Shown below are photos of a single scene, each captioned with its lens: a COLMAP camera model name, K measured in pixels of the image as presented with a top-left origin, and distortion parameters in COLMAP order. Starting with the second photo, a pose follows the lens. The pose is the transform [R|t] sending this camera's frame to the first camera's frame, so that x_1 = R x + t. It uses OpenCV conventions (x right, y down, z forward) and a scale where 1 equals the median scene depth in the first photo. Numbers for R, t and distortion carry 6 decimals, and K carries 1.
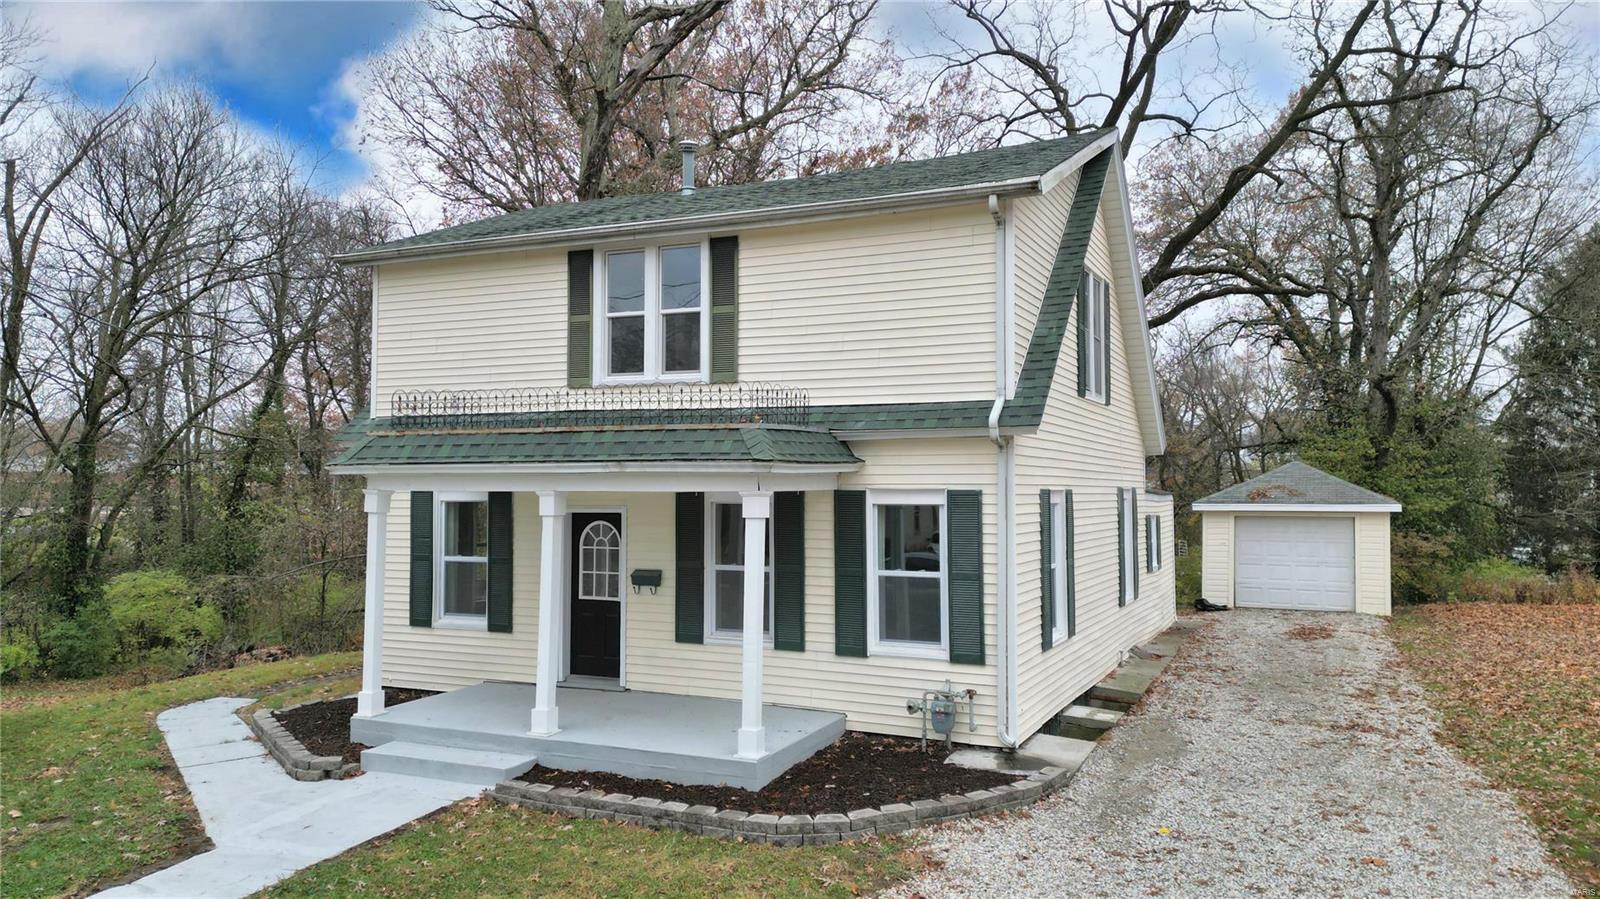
lens RADIAL K [[1106.4, 0, 796.8], [0, 1106.4, 457.2], [0, 0, 1]] dist [0.108332, -0.136676]
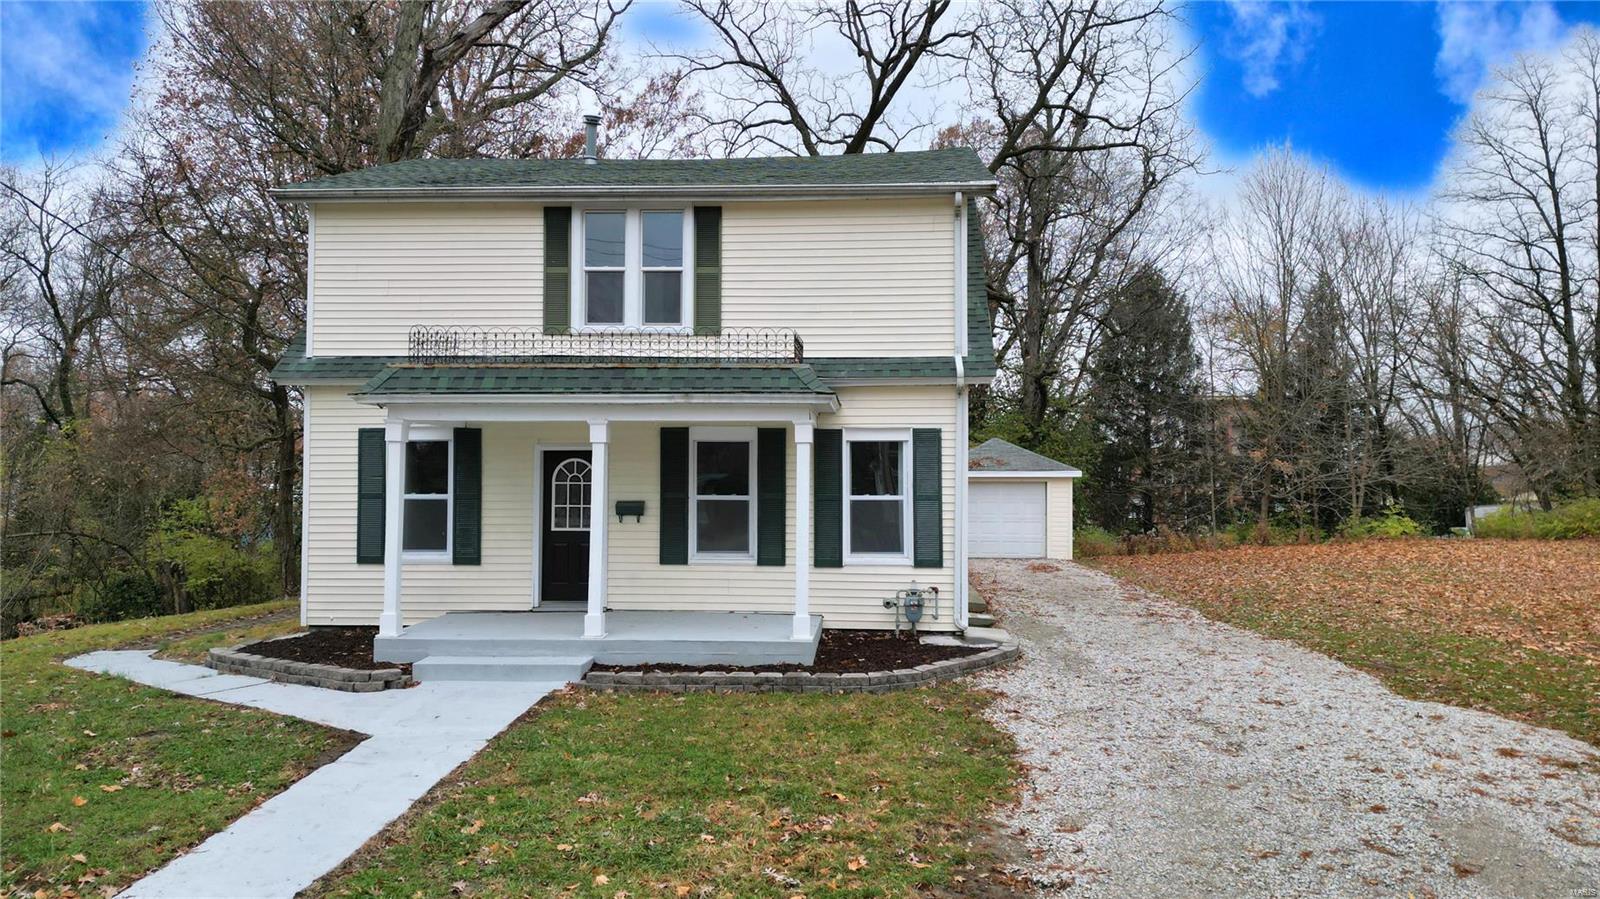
lens RADIAL K [[1106.4, 0, 796.8], [0, 1106.4, 457.2], [0, 0, 1]] dist [0.108332, -0.136676]
pose [[0.935271, 0.010785, 0.353769, -0.375221], [-0.011265, 0.999936, -0.000701, 0.057256], [-0.353754, -0.003329, 0.935333, -0.096391]]
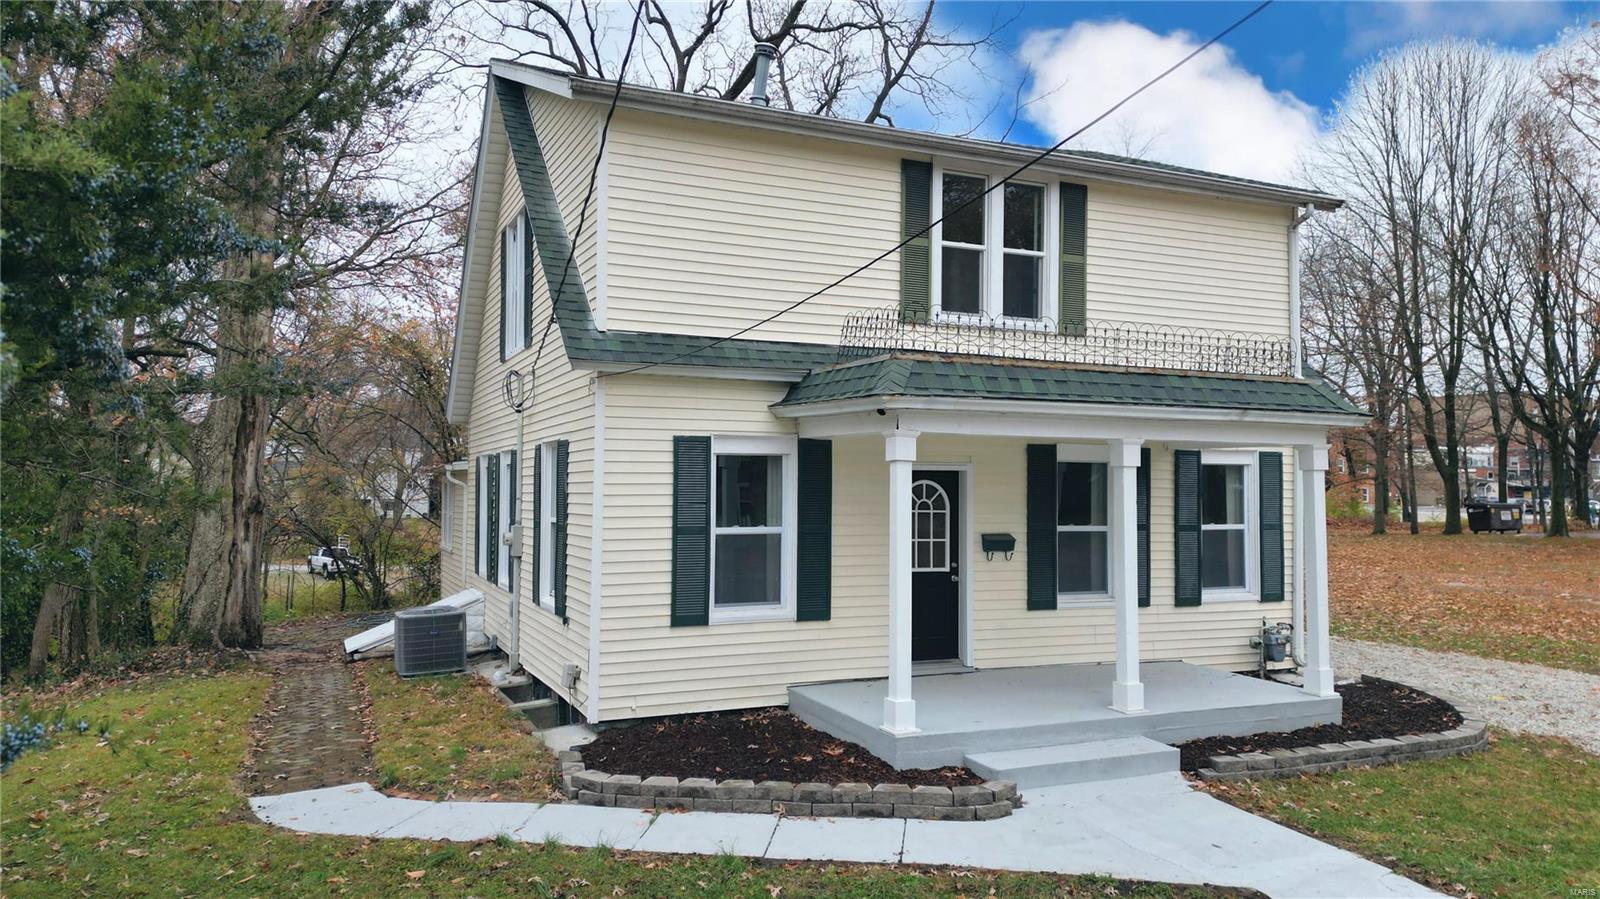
lens RADIAL K [[1106.4, 0, 796.8], [0, 1106.4, 457.2], [0, 0, 1]] dist [0.108332, -0.136676]
pose [[0.659011, 0.024694, 0.751728, -0.931244], [-0.026443, 0.999604, -0.009656, 0.052965], [-0.751668, -0.013515, 0.659403, 0.532679]]
